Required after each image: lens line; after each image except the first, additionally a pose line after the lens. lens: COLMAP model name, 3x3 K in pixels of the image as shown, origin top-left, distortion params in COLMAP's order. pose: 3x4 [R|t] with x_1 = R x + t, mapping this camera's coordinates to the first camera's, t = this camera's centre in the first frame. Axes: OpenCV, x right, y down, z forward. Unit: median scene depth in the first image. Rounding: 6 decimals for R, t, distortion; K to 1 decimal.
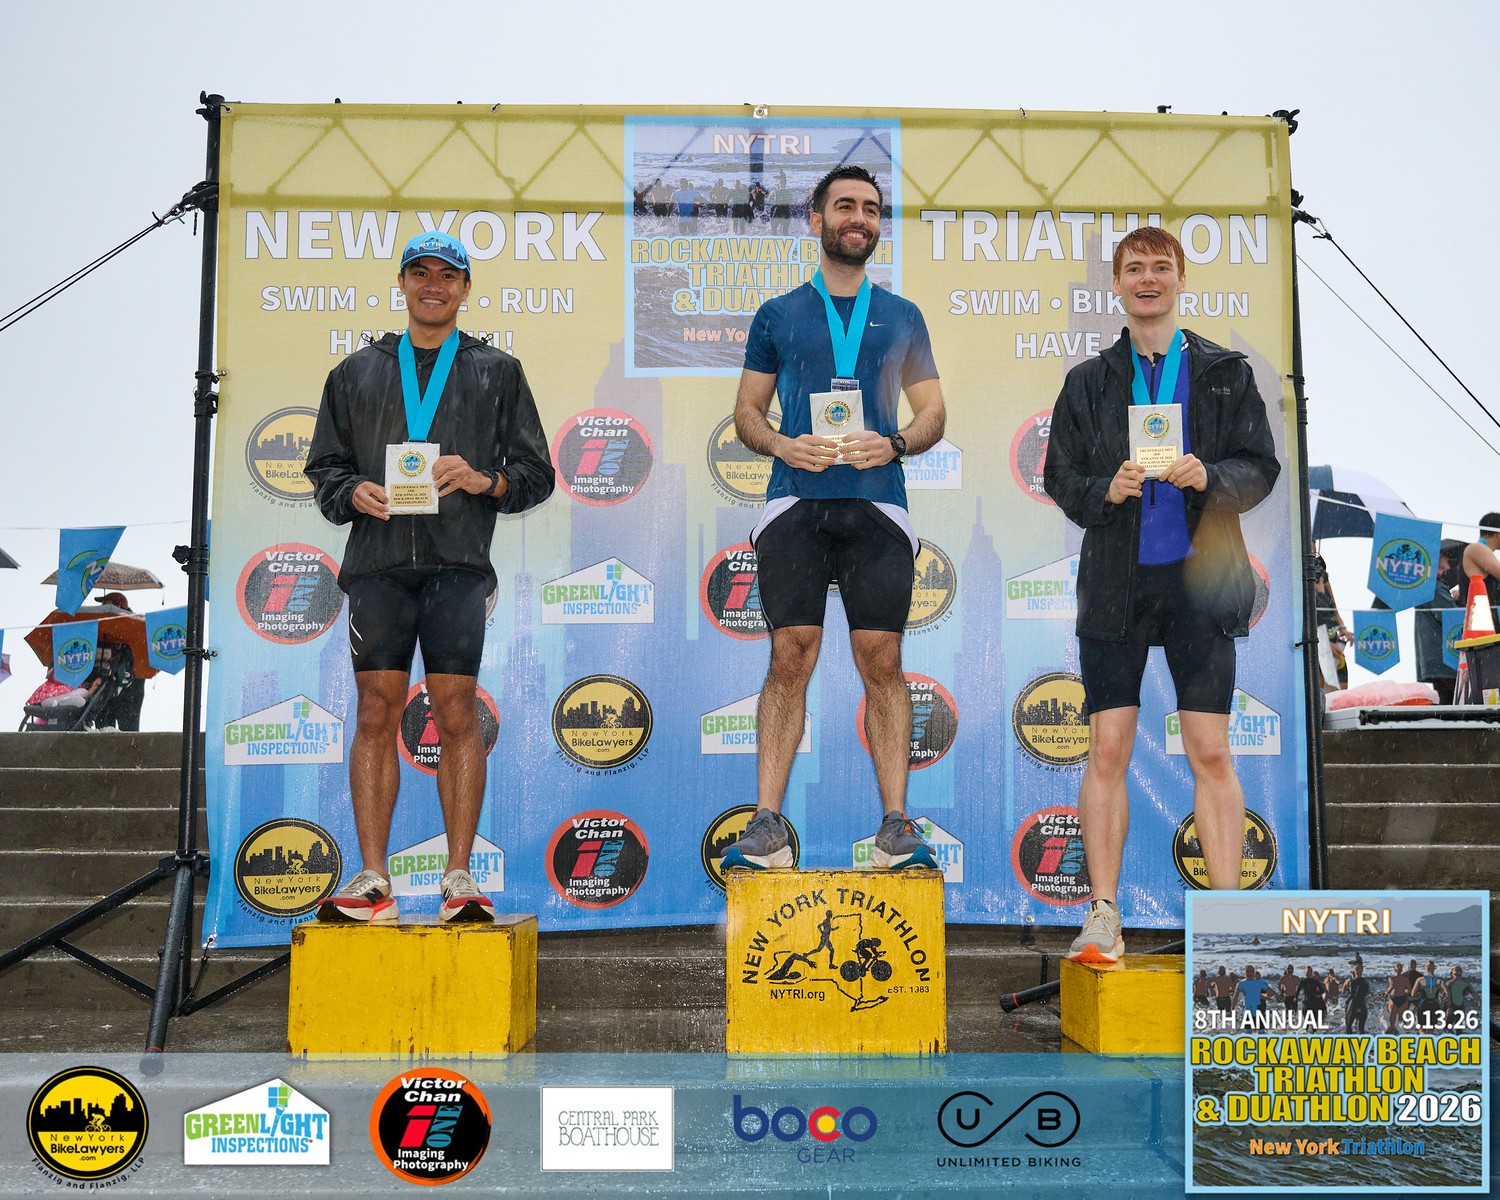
lens RADIAL K [[1762.9, 0, 804.9], [0, 1762.9, 565.6], [0, 0, 1]] dist [-0.042794, 0.088168]
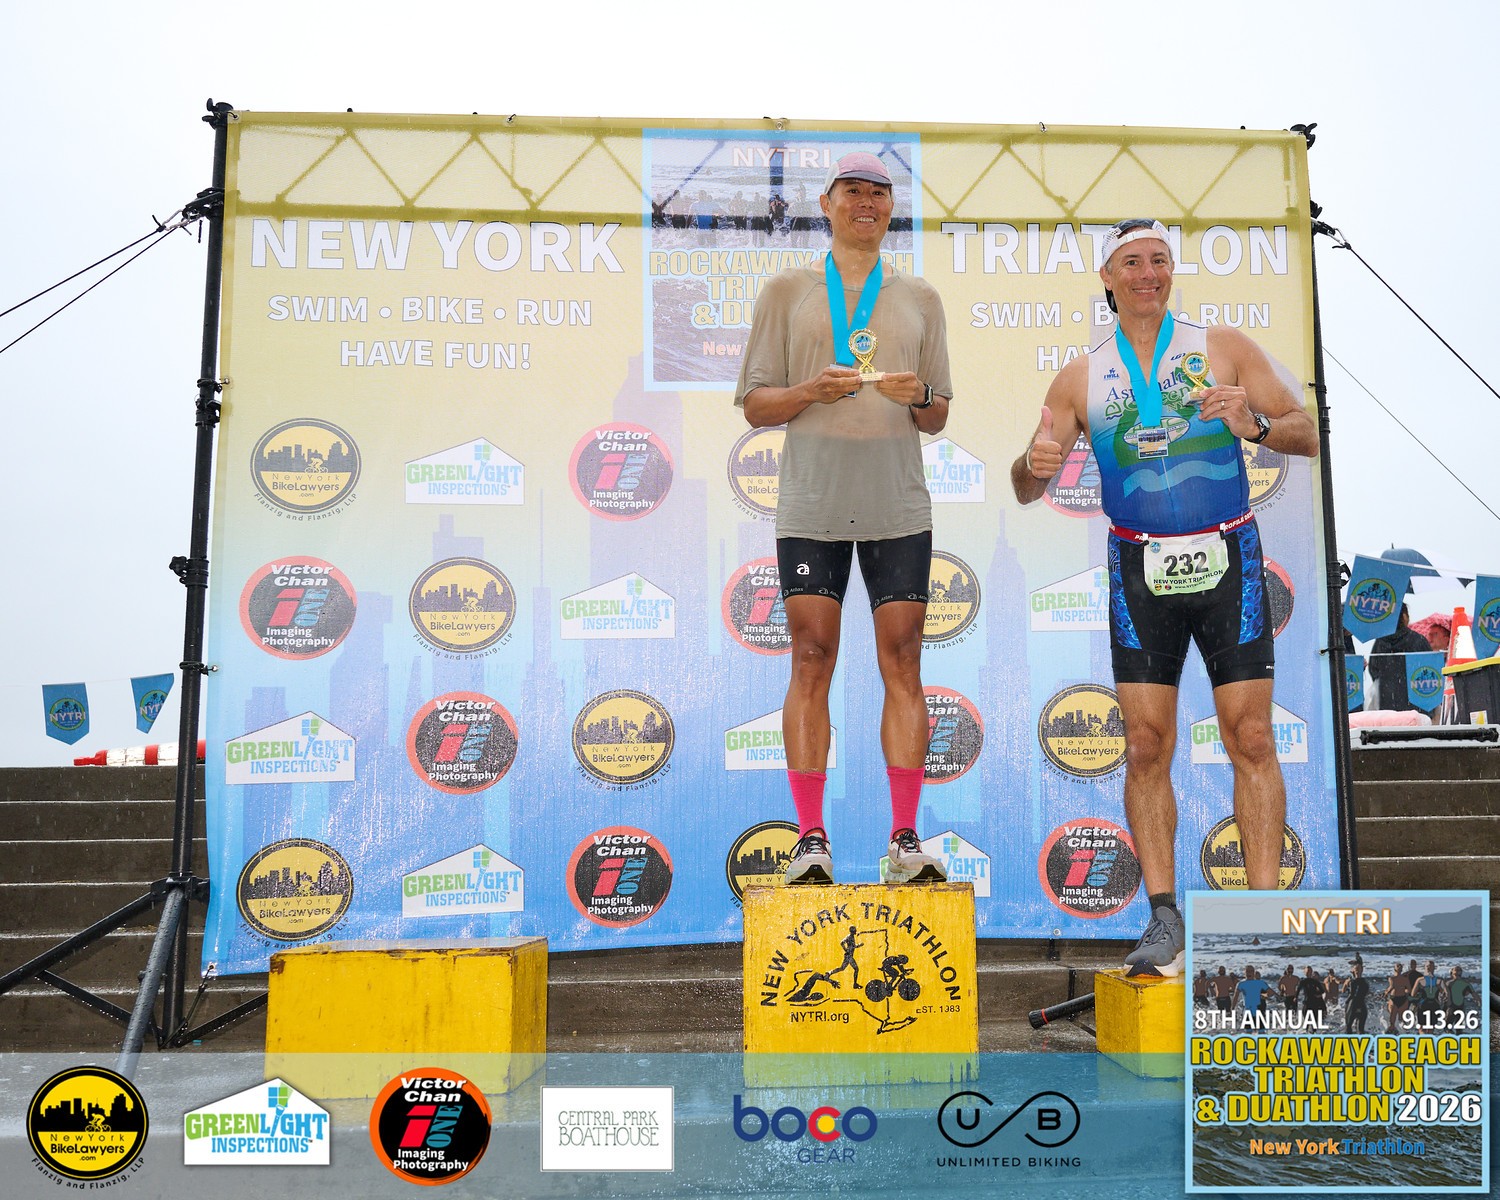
lens RADIAL K [[1459.9, 0, 878.2], [0, 1459.9, 629.9], [0, 0, 1]] dist [-0.001032, 0.010283]
pose [[0.999650, -0.008445, 0.025085, 0.007319], [0.008627, 0.999937, -0.007174, 0.034825], [-0.025023, 0.007388, 0.999660, 0.175977]]
